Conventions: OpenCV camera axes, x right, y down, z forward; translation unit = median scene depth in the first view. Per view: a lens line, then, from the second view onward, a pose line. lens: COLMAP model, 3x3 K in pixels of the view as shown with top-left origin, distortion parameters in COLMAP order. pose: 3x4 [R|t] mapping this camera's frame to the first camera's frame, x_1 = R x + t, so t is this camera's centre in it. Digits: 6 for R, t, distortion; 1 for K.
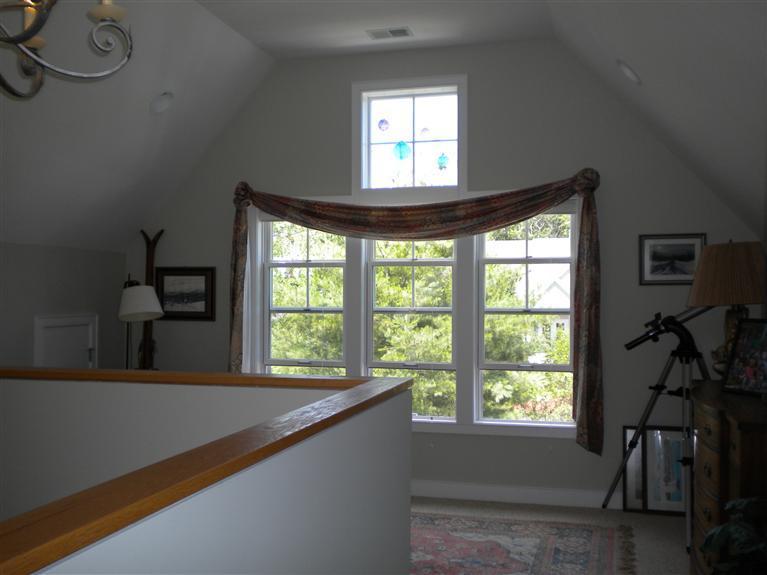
lens RADIAL K [[788.4, 0, 383.4], [0, 788.4, 288.8], [0, 0, 1]] dist [0.008533, 0.000000]
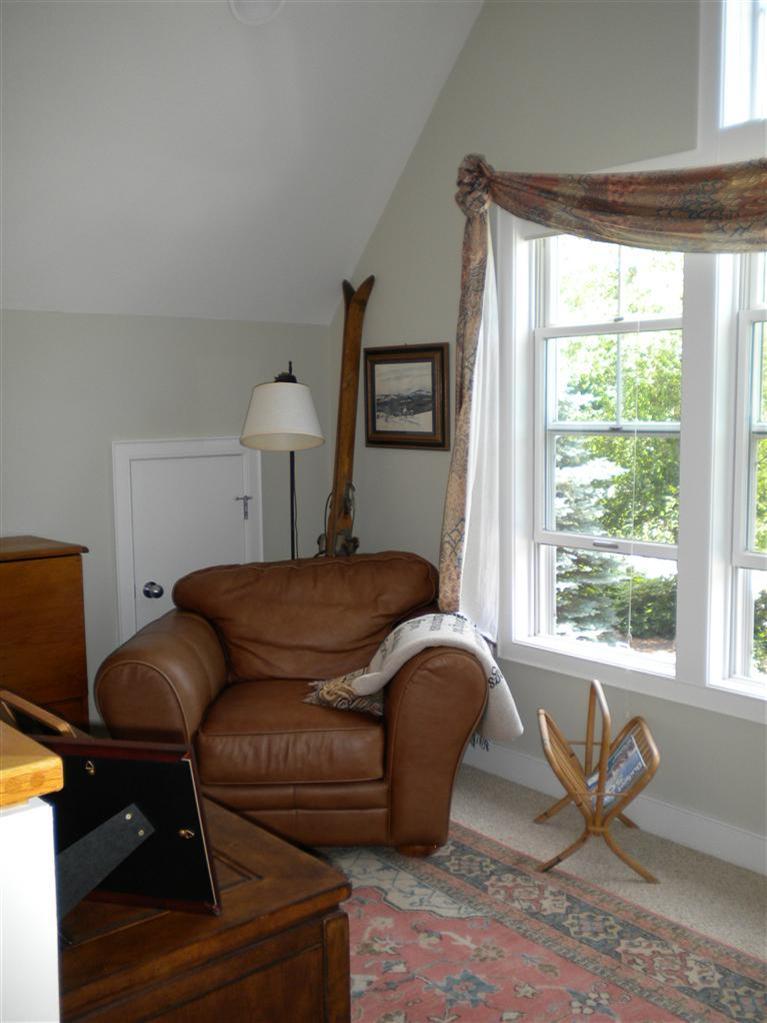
lens RADIAL K [[1051.6, 0, 383.9], [0, 1051.6, 508.4], [0, 0, 1]] dist [0.008533, 0.000000]
pose [[0.817731, 0.046903, -0.573687, 0.146525], [0.017802, 0.994137, 0.106654, 0.005105], [0.575326, -0.097427, 0.812101, 0.441920]]
